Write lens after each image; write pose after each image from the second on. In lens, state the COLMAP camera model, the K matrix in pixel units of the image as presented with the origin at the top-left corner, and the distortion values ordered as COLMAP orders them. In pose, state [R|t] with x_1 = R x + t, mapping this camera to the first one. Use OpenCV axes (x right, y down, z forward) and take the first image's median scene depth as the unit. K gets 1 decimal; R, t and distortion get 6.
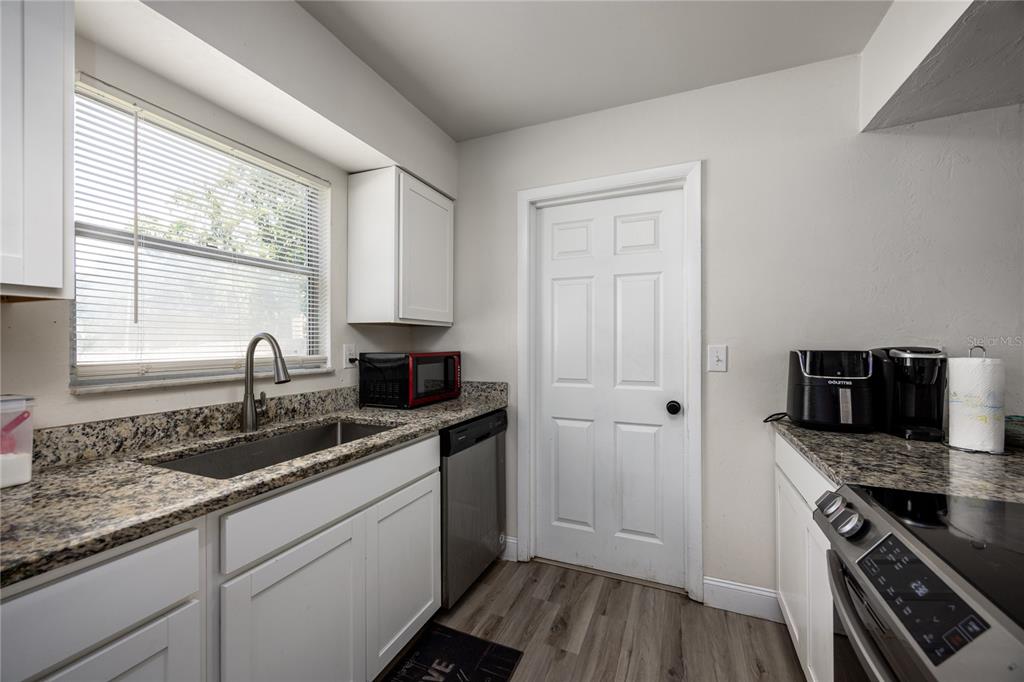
lens RADIAL K [[399.1, 0, 512.0], [0, 399.1, 341.0], [0, 0, 1]] dist [0.006819, 0.000017]
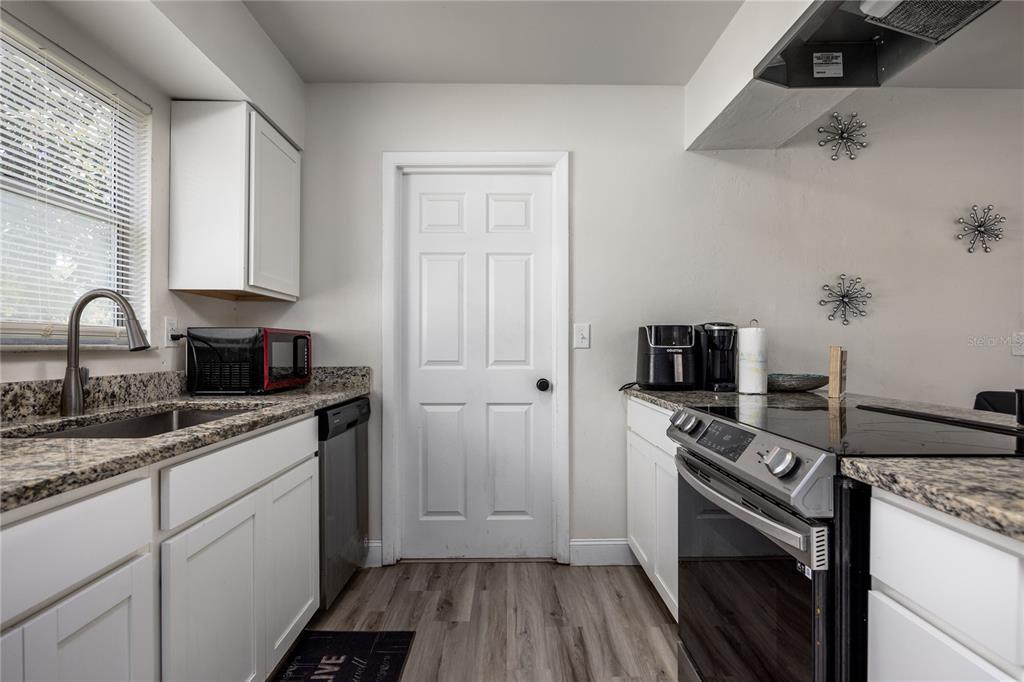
lens RADIAL K [[502.8, 0, 512.0], [0, 502.8, 341.0], [0, 0, 1]] dist [-0.002580, -0.000209]
pose [[0.919172, 0.003825, 0.393839, -0.210661], [-0.001998, 0.999985, -0.005049, 0.068733], [-0.393852, 0.003854, 0.919166, -0.189944]]
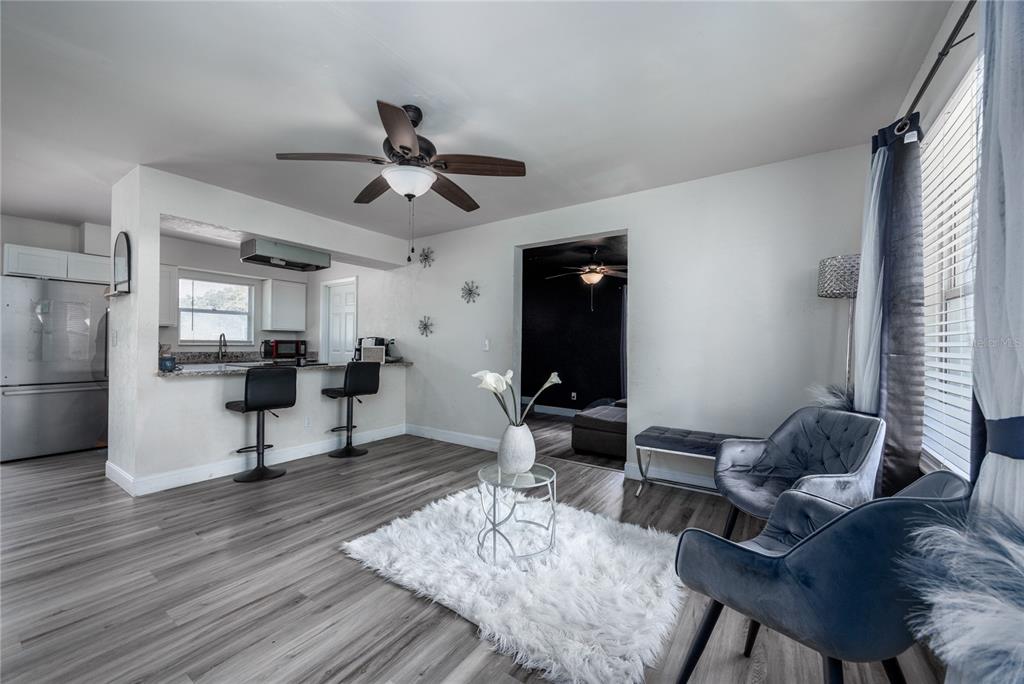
lens RADIAL K [[399.1, 0, 512.0], [0, 399.1, 342.0], [0, 0, 1]] dist [0.006819, 0.000017]
pose [[0.978061, 0.004801, -0.208263, 2.363690], [-0.006621, 0.999946, -0.008047, 0.064725], [0.208213, 0.009250, 0.978040, -1.772740]]
